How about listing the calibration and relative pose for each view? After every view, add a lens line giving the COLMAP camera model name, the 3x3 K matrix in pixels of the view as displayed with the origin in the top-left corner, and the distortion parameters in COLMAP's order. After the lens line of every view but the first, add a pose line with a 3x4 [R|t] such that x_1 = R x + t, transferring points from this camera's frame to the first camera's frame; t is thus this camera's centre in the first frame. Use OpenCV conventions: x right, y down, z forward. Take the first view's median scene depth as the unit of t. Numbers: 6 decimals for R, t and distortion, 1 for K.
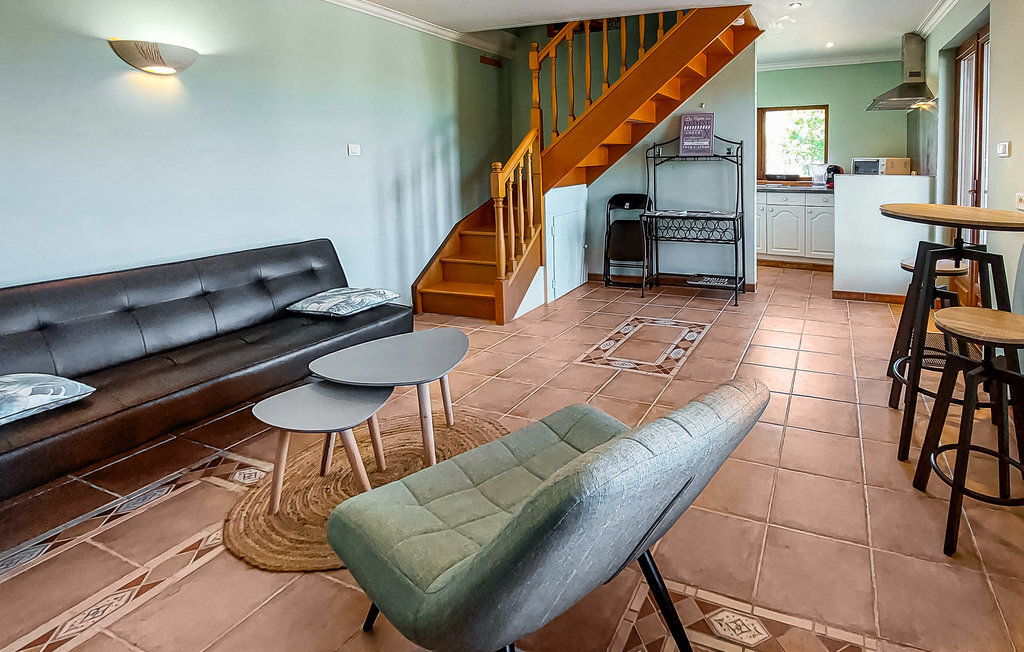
lens RADIAL K [[593.9, 0, 511.3], [0, 593.9, 314.5], [0, 0, 1]] dist [0.000605, 0.000048]
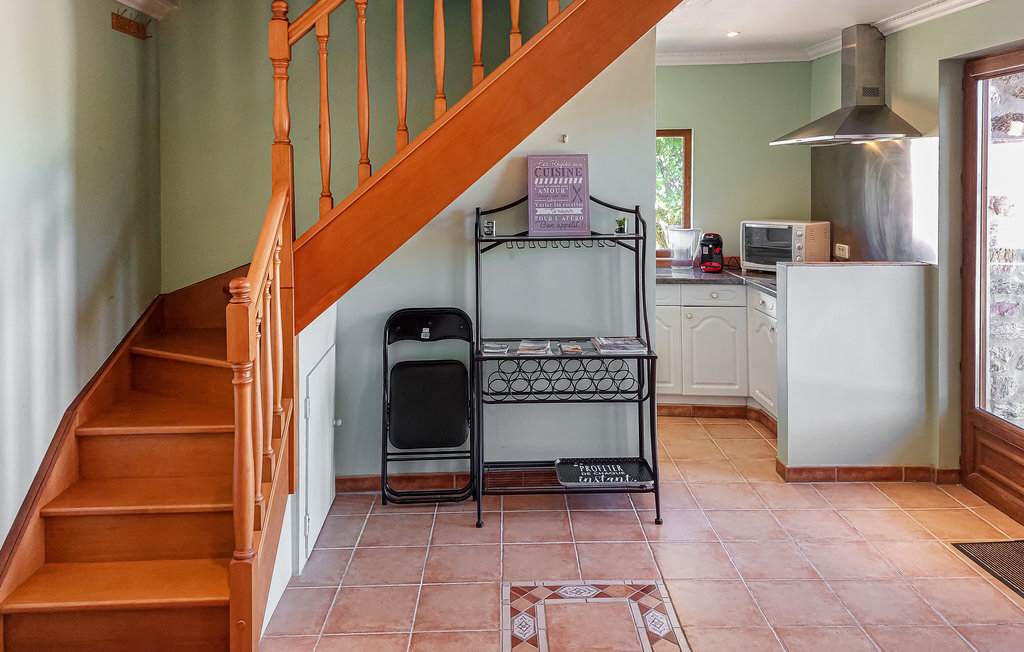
lens RADIAL K [[1123.8, 0, 512.0], [0, 1123.8, 326.0], [0, 0, 1]] dist [0.147573, -0.017436]
pose [[0.905104, -0.045100, 0.422793, -0.134160], [0.101929, 0.988379, -0.112774, -0.084095], [-0.412793, 0.145167, 0.899182, 0.159259]]
